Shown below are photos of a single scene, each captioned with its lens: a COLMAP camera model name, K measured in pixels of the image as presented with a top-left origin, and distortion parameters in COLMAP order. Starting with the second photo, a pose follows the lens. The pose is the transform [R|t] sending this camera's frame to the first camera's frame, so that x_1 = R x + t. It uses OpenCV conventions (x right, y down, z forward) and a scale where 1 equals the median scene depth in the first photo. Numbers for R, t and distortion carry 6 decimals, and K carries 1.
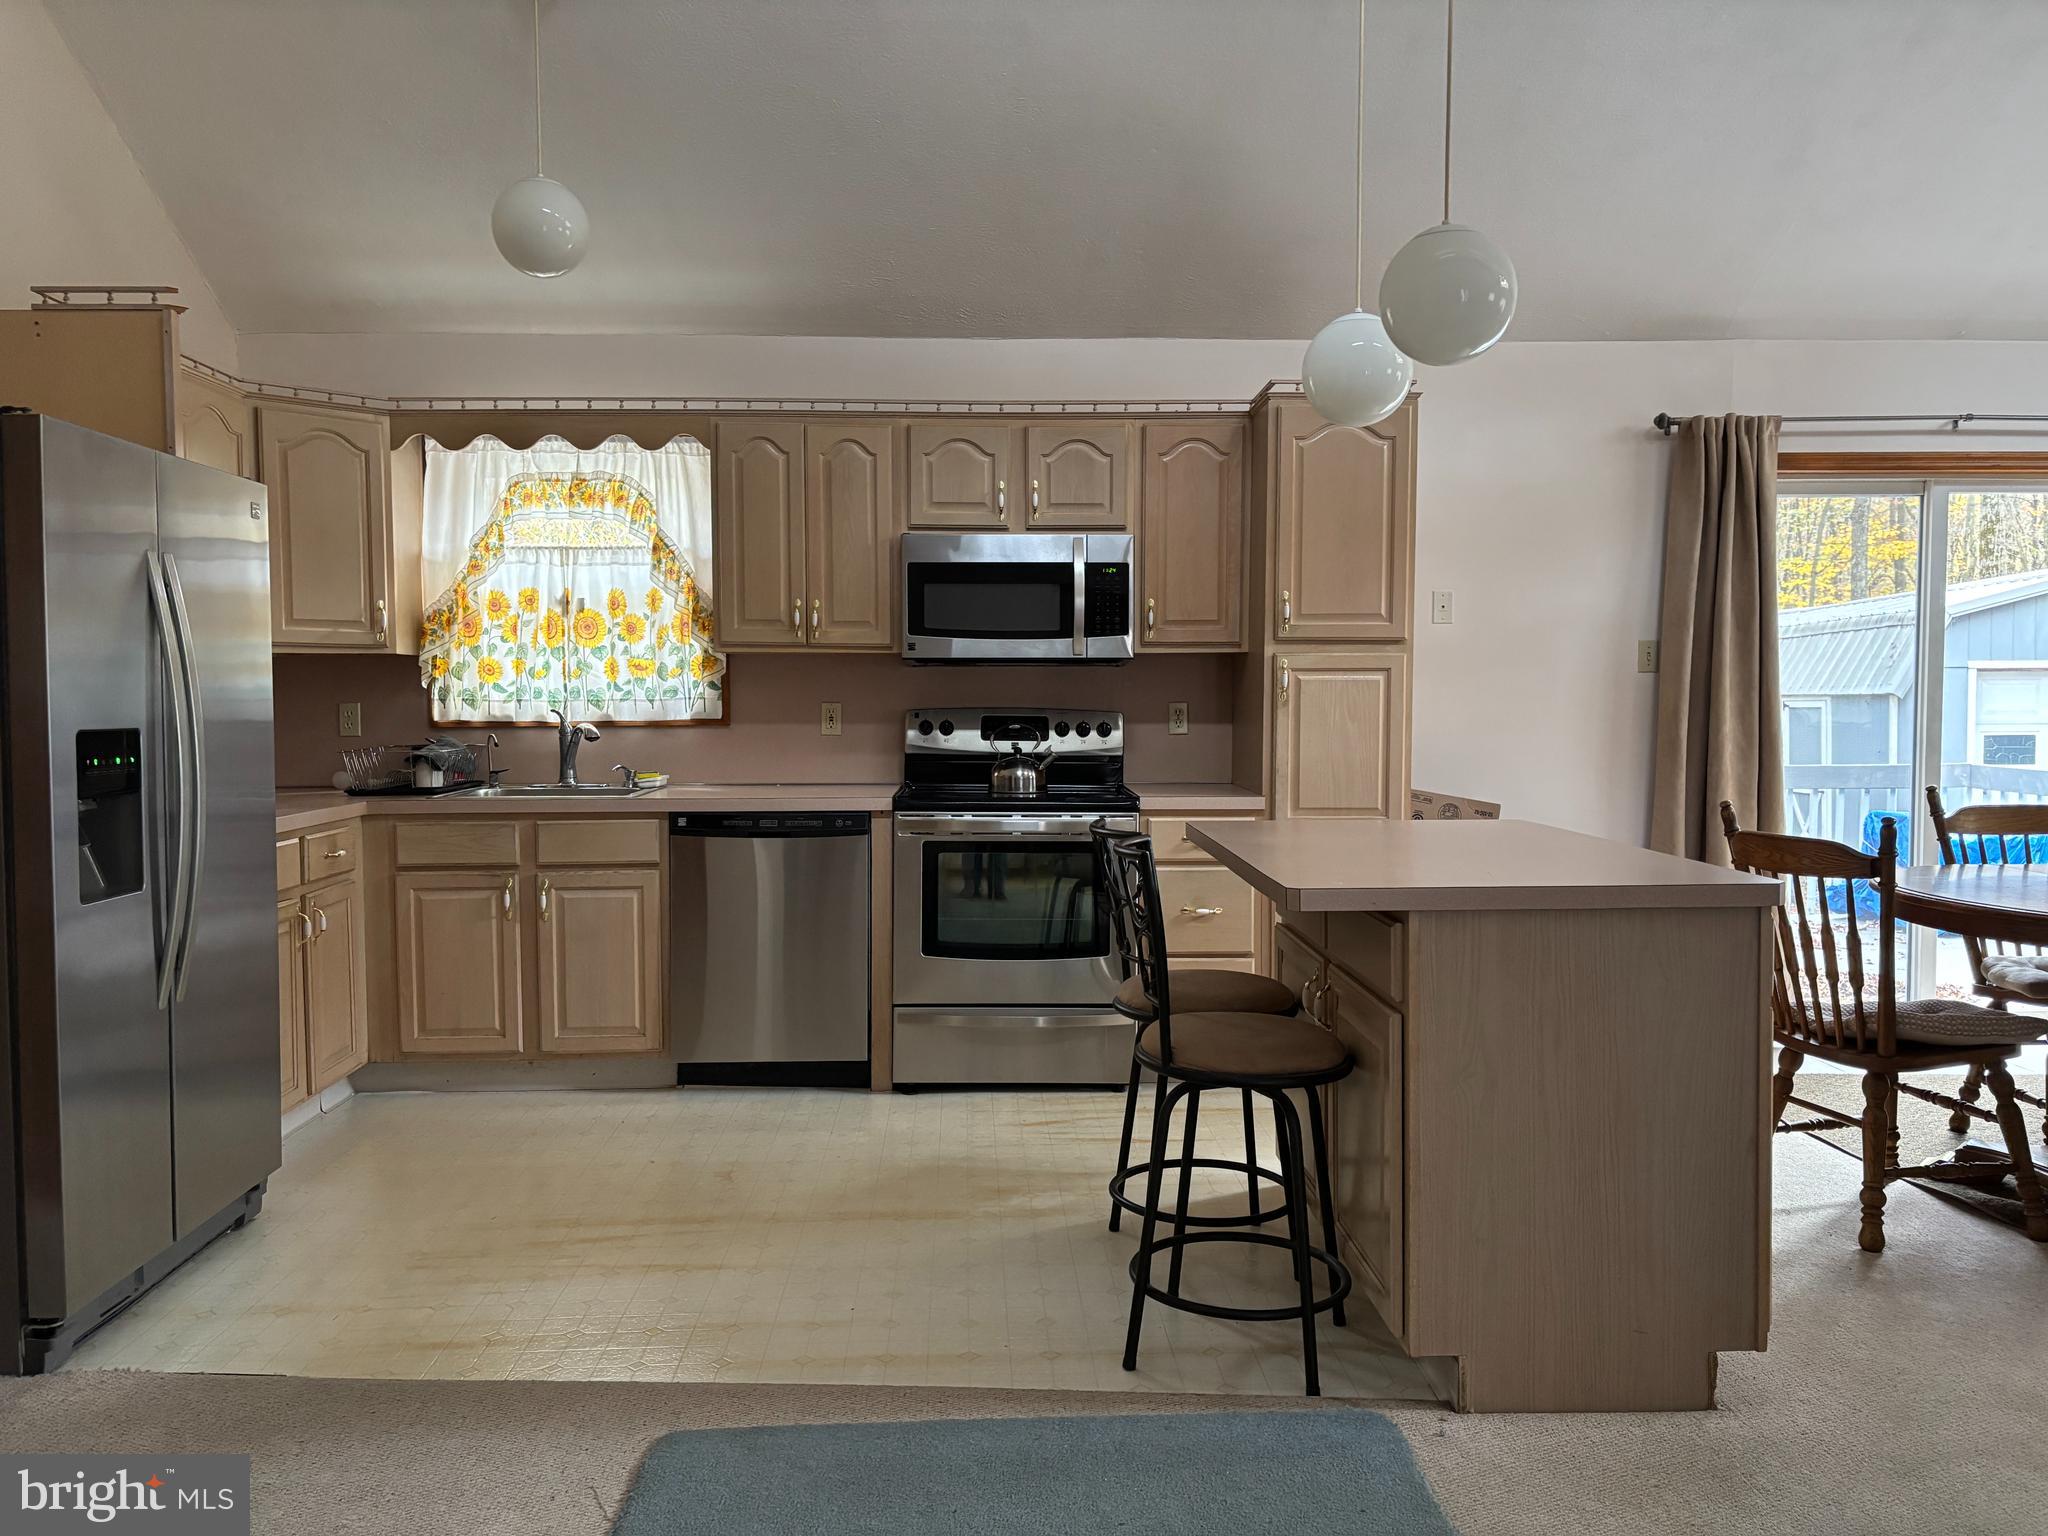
lens RADIAL K [[1573.8, 0, 1024.0], [0, 1573.8, 768.0], [0, 0, 1]] dist [0.089045, -0.107938]
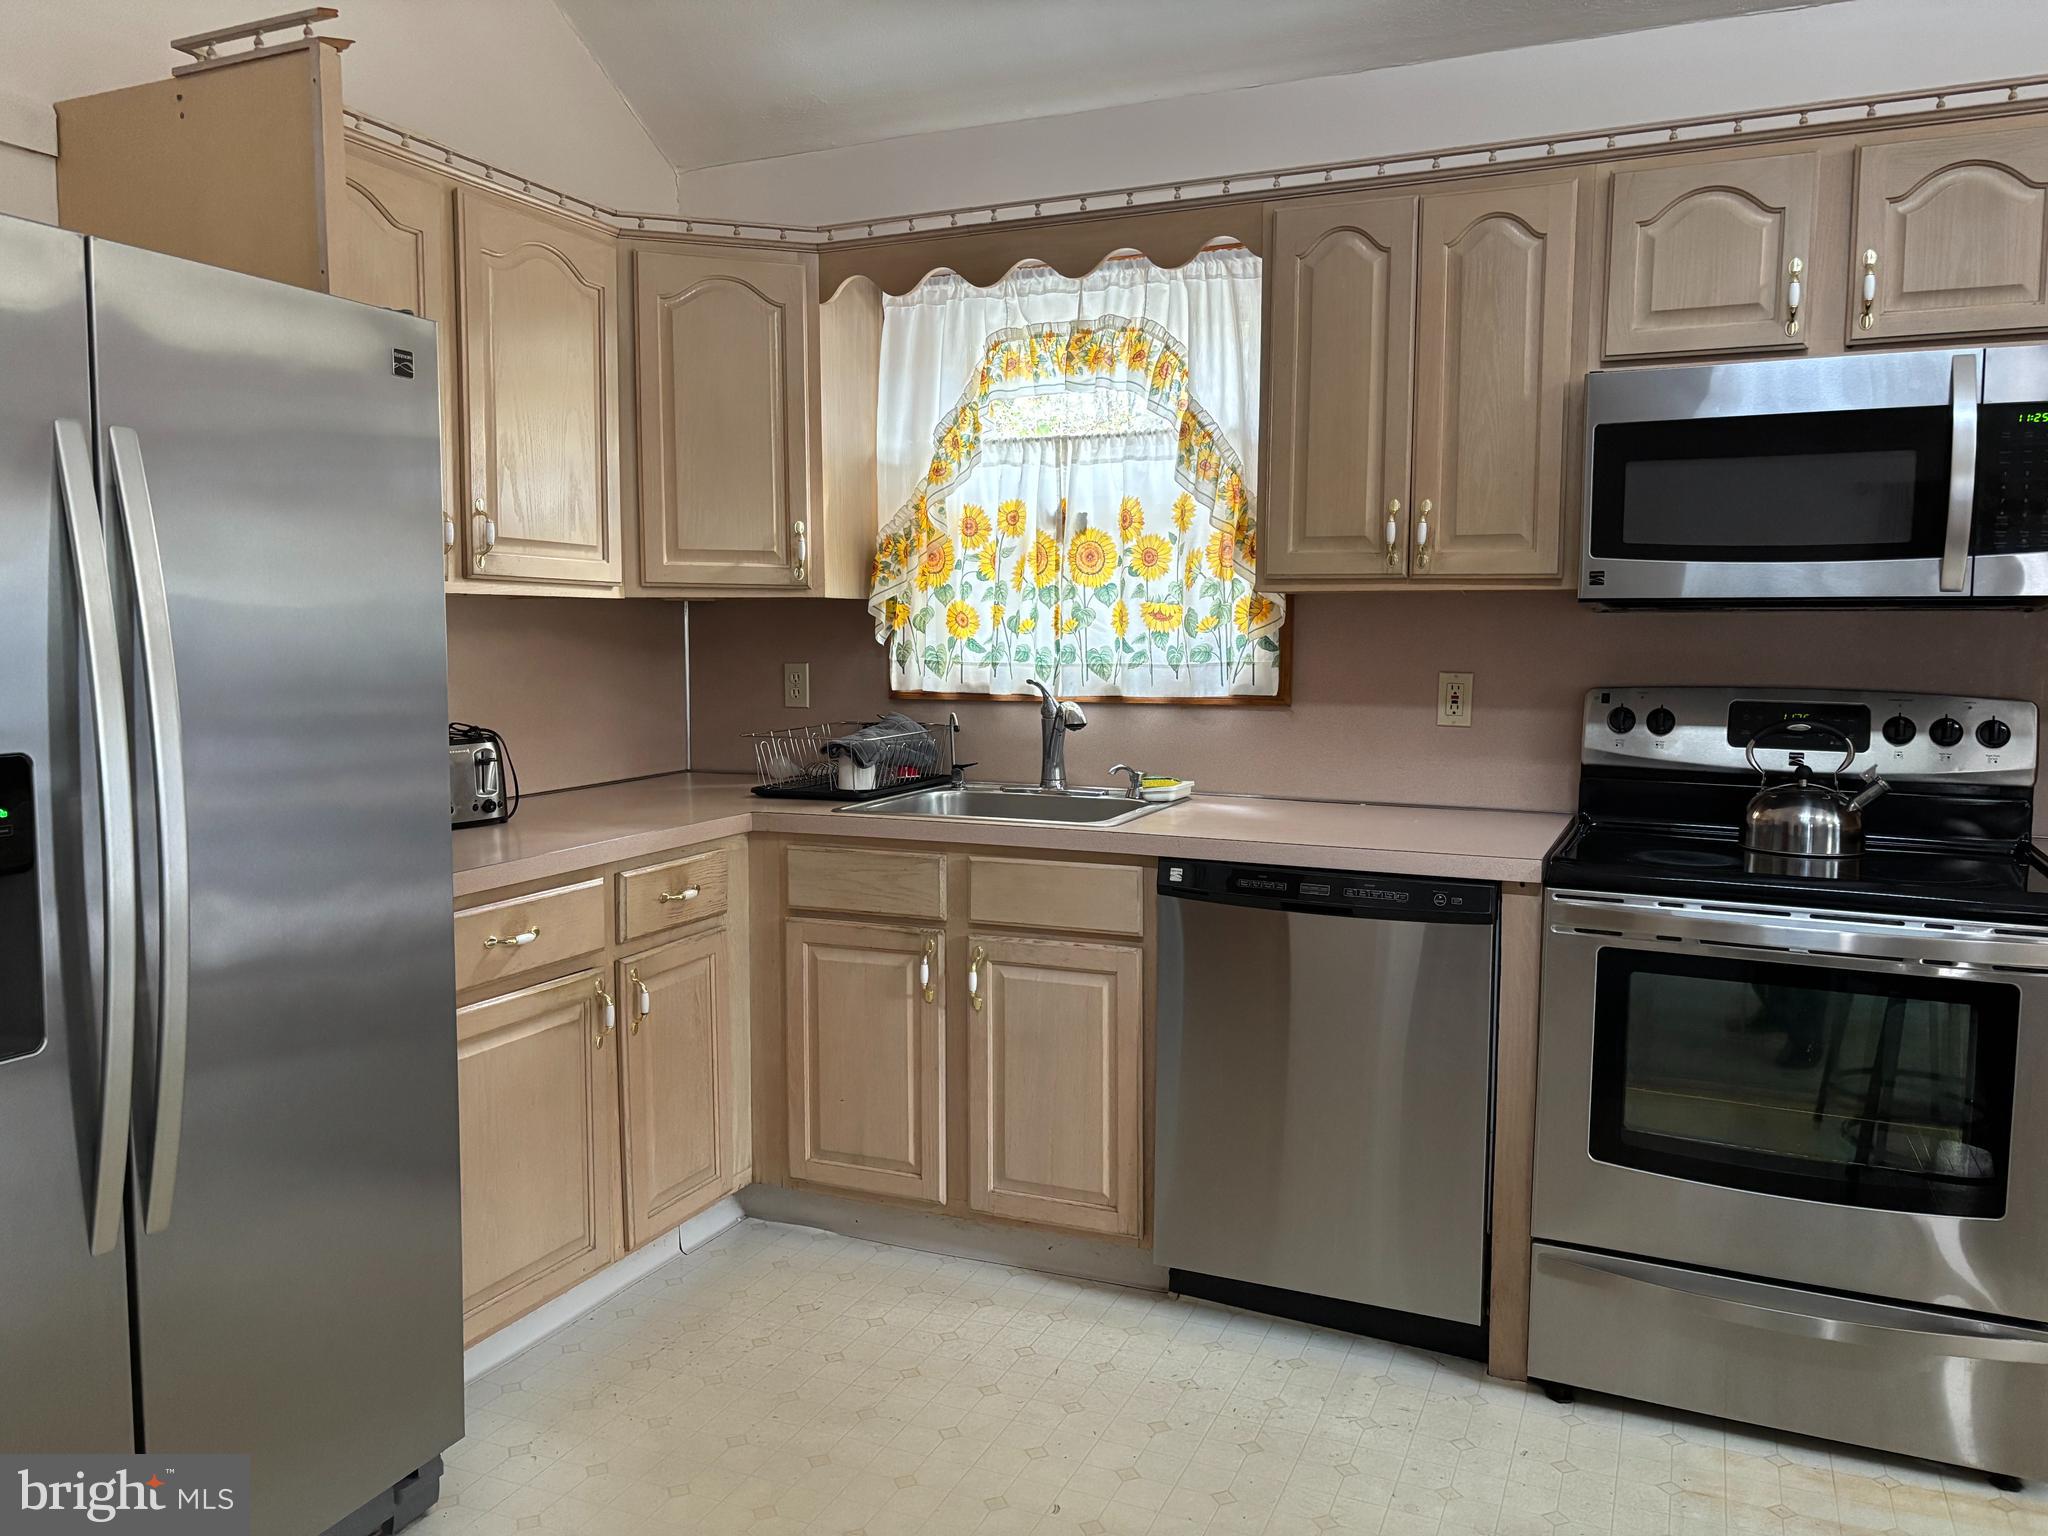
lens RADIAL K [[1573.8, 0, 1024.0], [0, 1573.8, 768.0], [0, 0, 1]] dist [0.089045, -0.107938]
pose [[0.903076, 0.042606, -0.427363, -0.011194], [-0.023702, 0.998495, 0.049458, -0.032548], [0.428827, -0.034535, 0.902726, 0.394311]]
